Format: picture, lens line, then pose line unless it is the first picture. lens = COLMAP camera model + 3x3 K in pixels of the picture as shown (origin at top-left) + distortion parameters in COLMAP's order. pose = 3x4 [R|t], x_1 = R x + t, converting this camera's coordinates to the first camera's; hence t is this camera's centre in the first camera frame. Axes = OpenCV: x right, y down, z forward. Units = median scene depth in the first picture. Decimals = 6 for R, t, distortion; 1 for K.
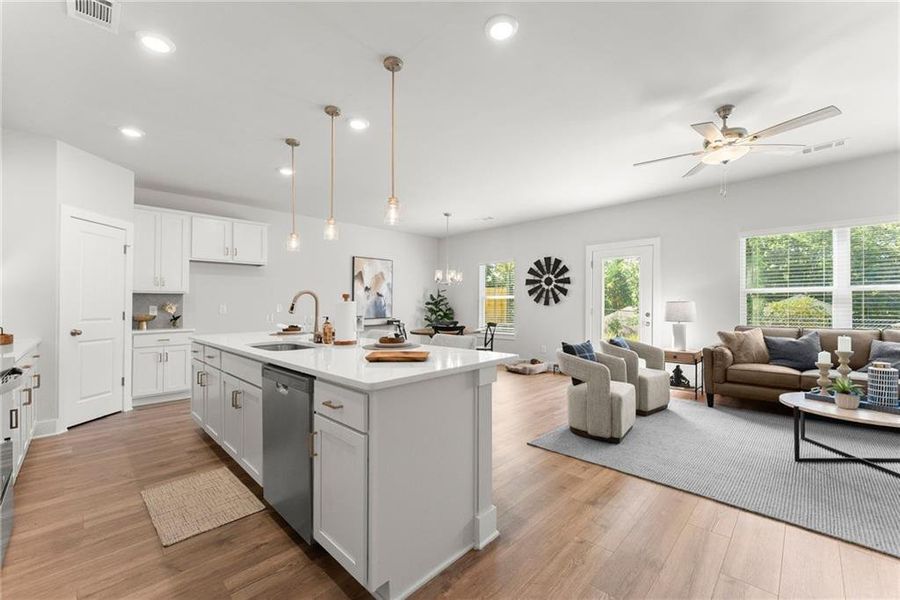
lens RADIAL K [[365.1, 0, 450.0], [0, 365.1, 300.0], [0, 0, 1]] dist [0.001106, 0.000095]
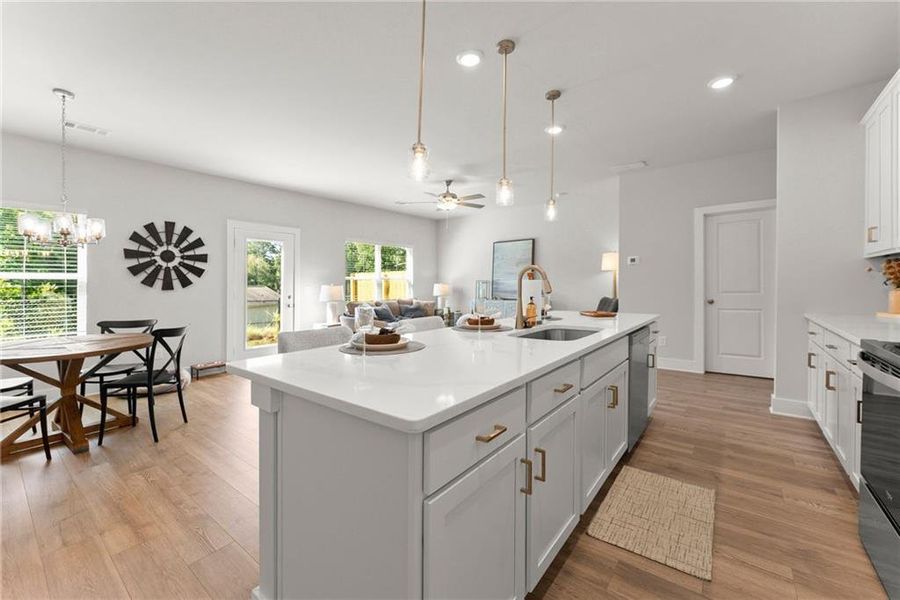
lens RADIAL K [[368.9, 0, 448.1], [0, 368.9, 286.5], [0, 0, 1]] dist [0.001402, 0.000418]
pose [[-0.115063, 0.003651, 0.993351, -0.658359], [-0.001113, 0.999992, -0.003805, 0.013191], [-0.993358, -0.001544, -0.115058, 0.702383]]
